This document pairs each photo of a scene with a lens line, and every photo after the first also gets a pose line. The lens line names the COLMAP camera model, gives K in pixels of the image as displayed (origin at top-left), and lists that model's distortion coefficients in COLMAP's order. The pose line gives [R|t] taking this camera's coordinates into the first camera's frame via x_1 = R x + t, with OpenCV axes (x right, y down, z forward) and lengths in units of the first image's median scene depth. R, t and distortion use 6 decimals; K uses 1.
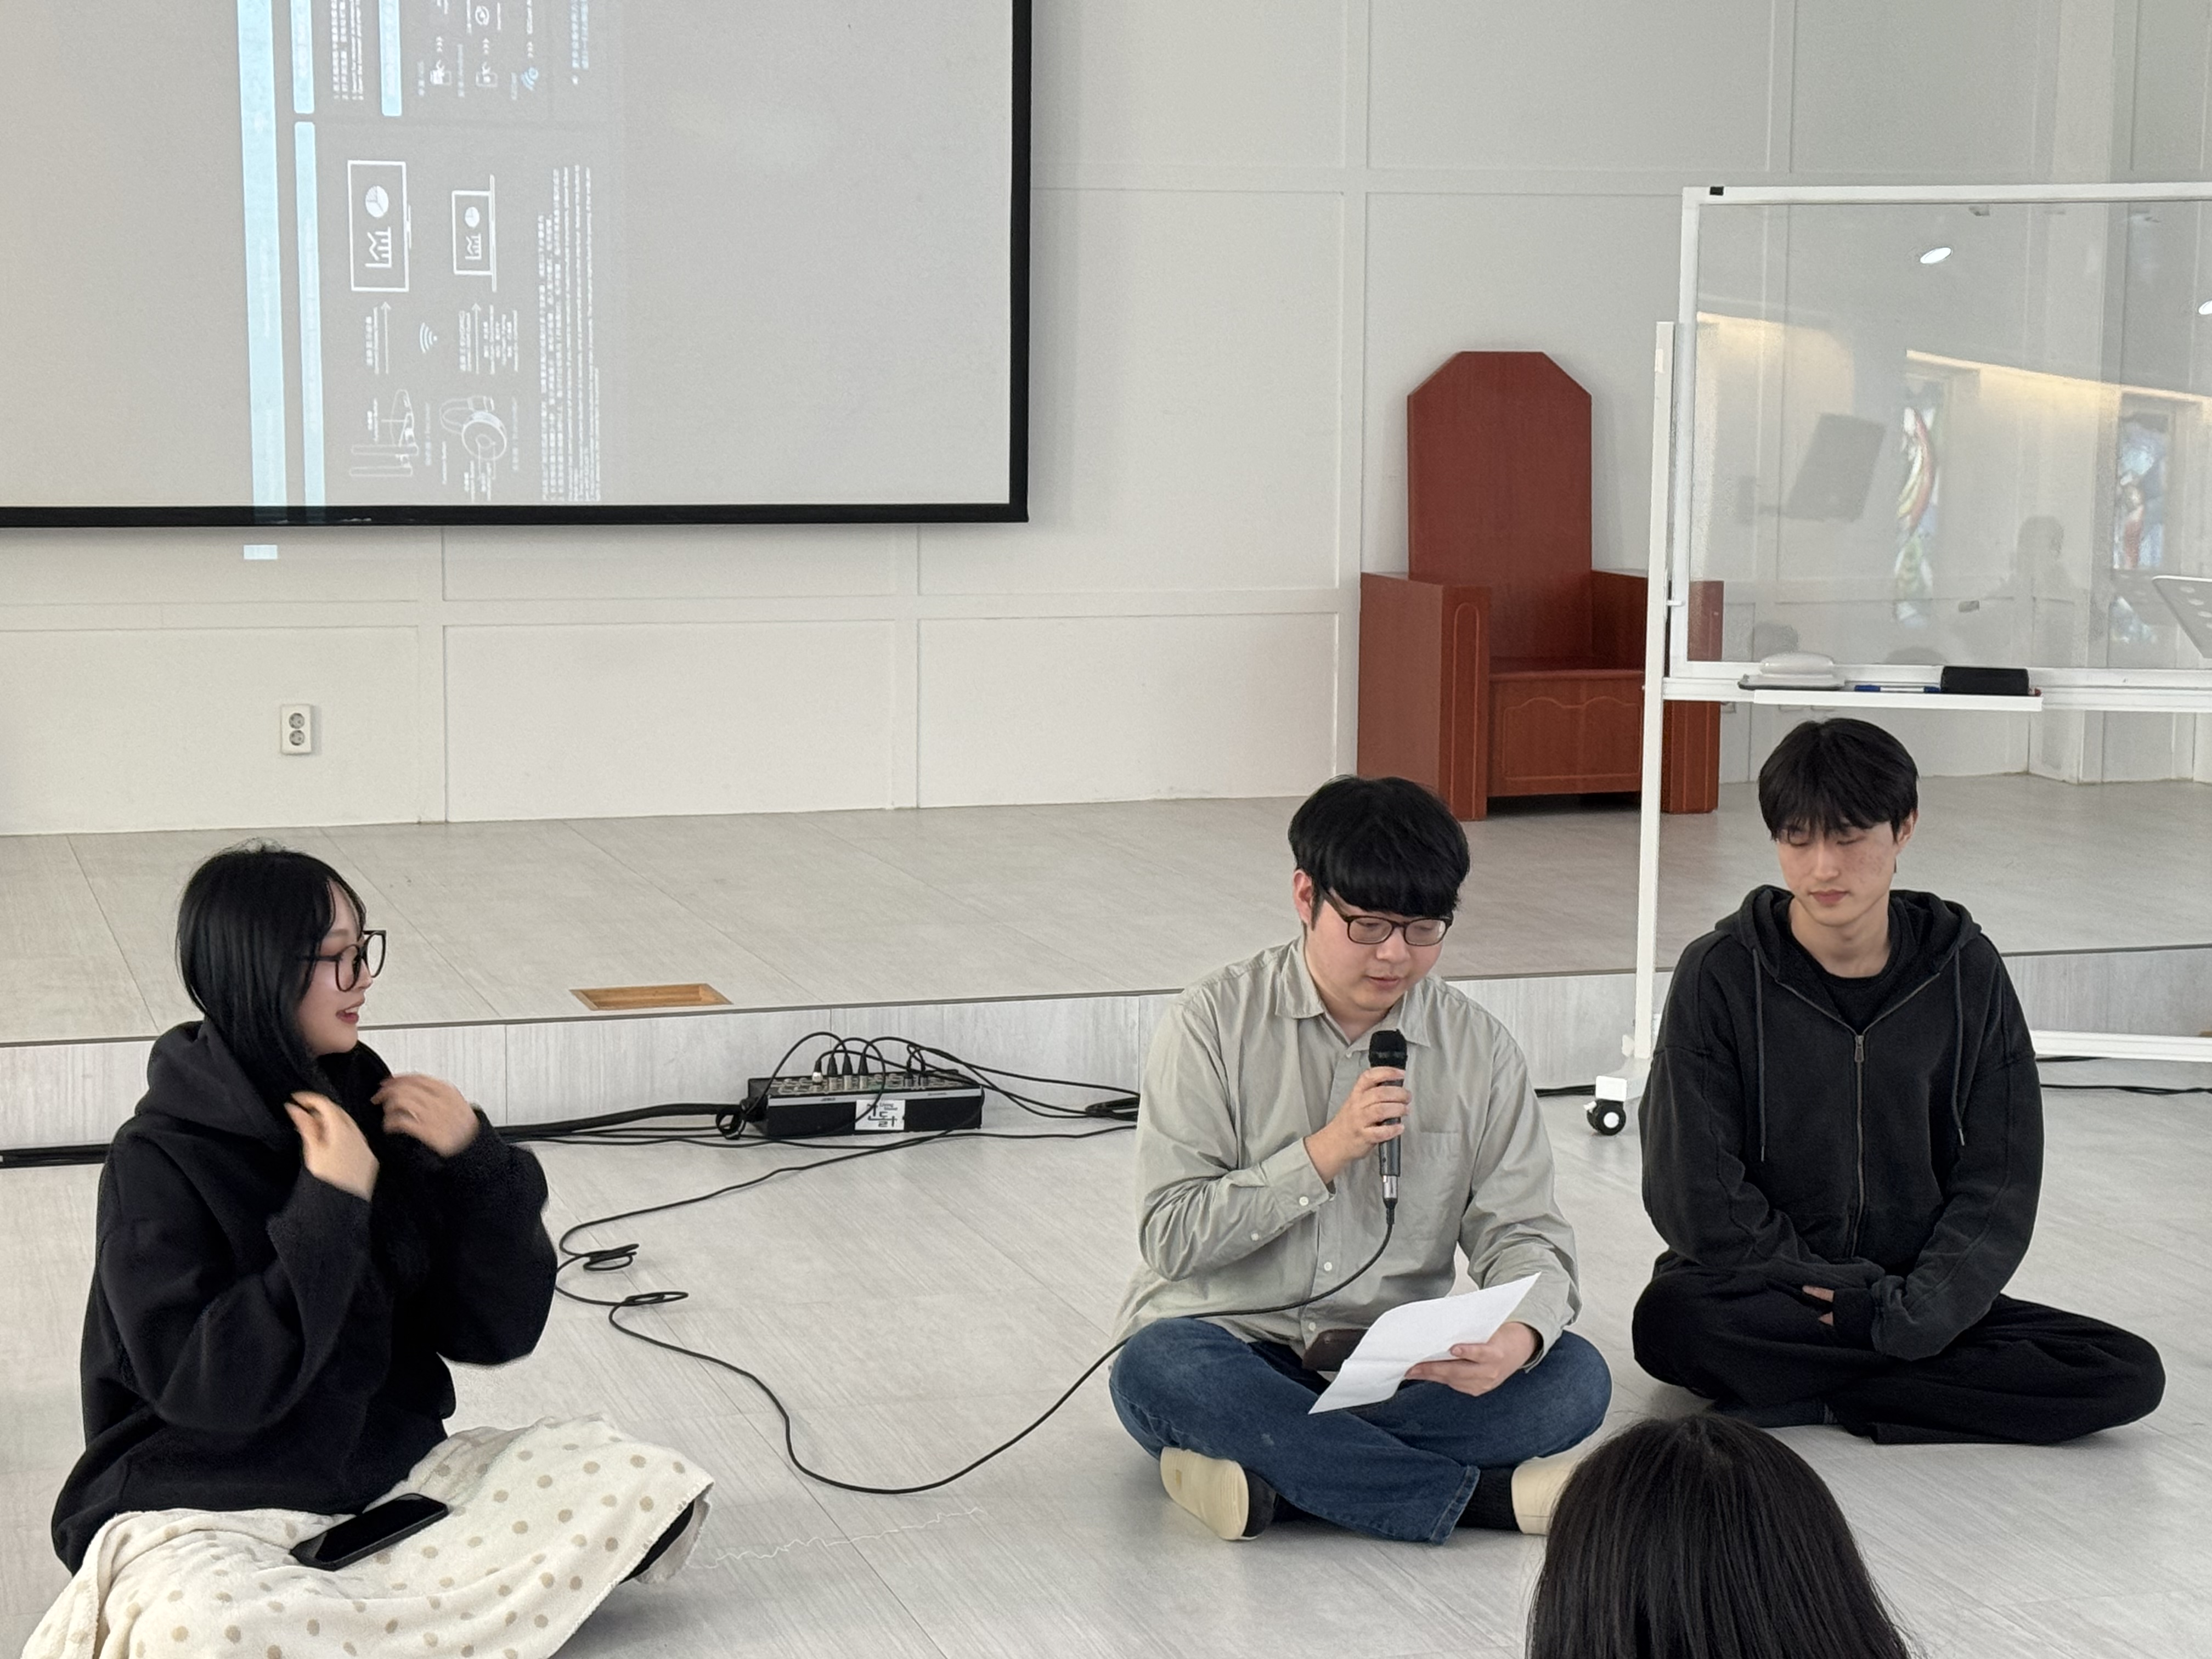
lens RADIAL K [[4043.5, 0, 1115.1], [0, 4043.5, 822.8], [0, 0, 1]] dist [0.222713, 0.000000]
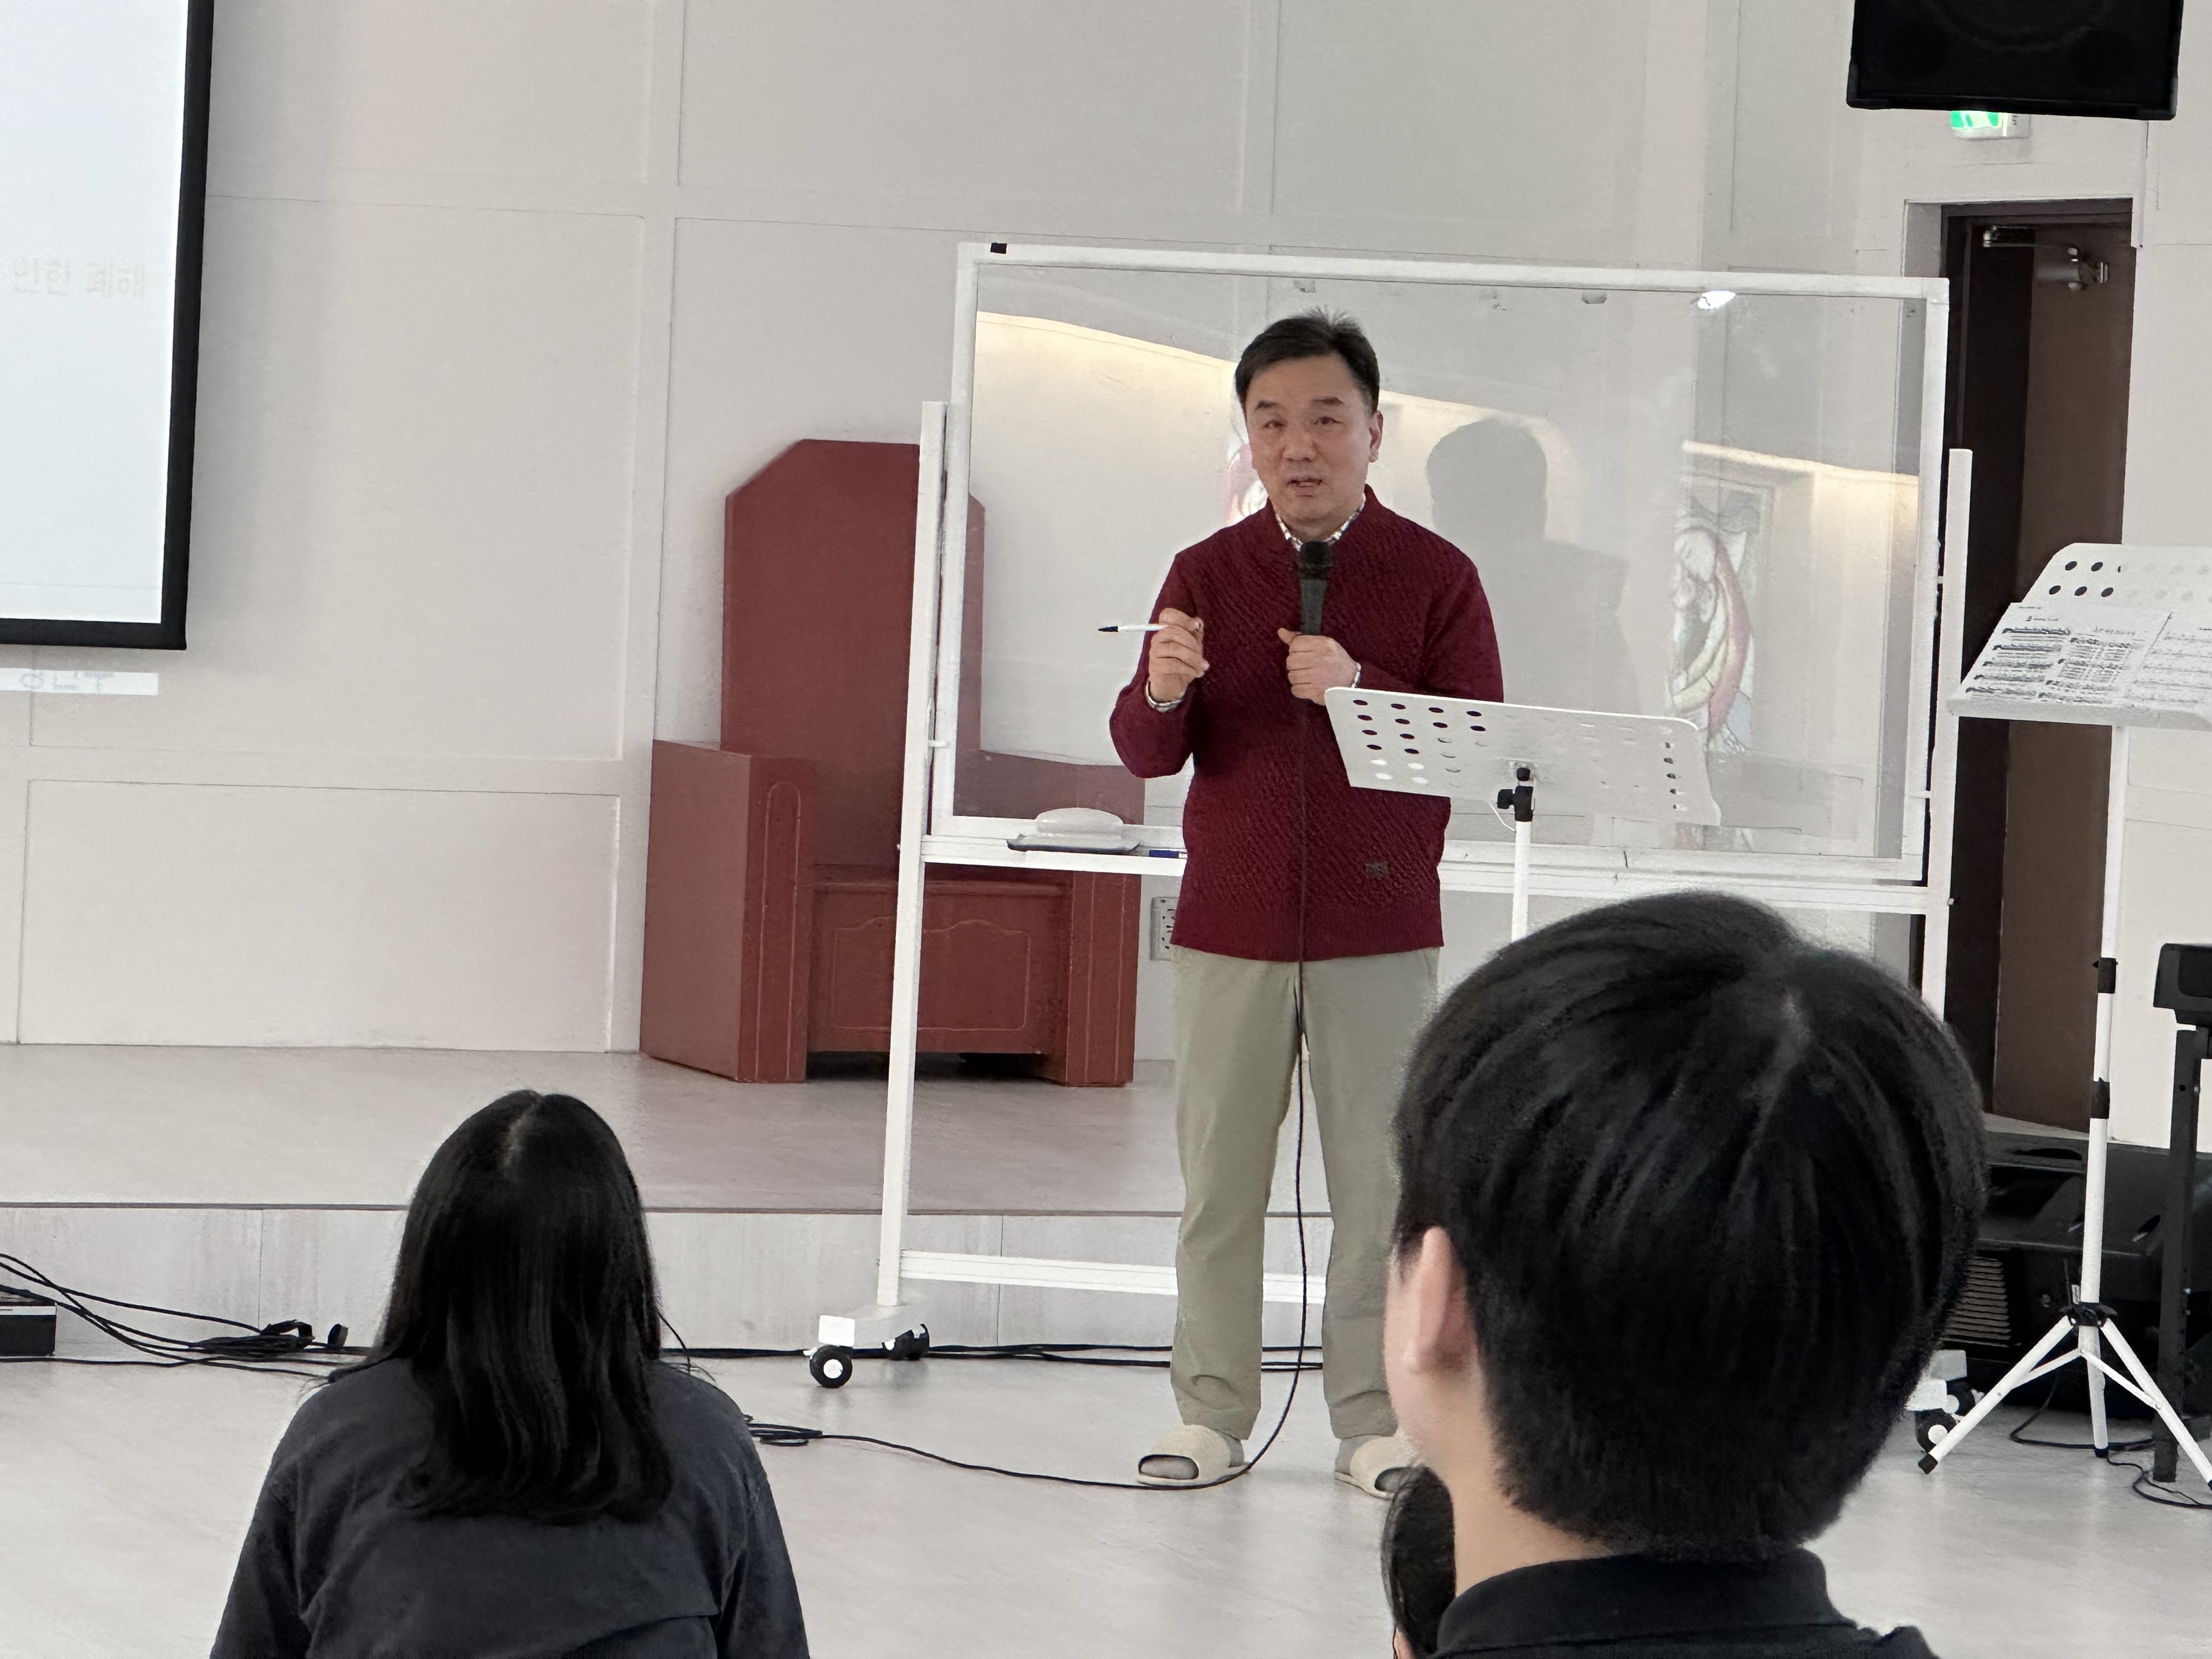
lens RADIAL K [[8563.4, 0, 1103.0], [0, 8563.4, 826.5], [0, 0, 1]] dist [-0.043562, 0.000000]
pose [[0.997497, 0.033927, 0.062034, 0.065035], [-0.029183, 0.996693, -0.075834, 0.092204], [-0.064402, 0.073834, 0.995189, -0.712760]]
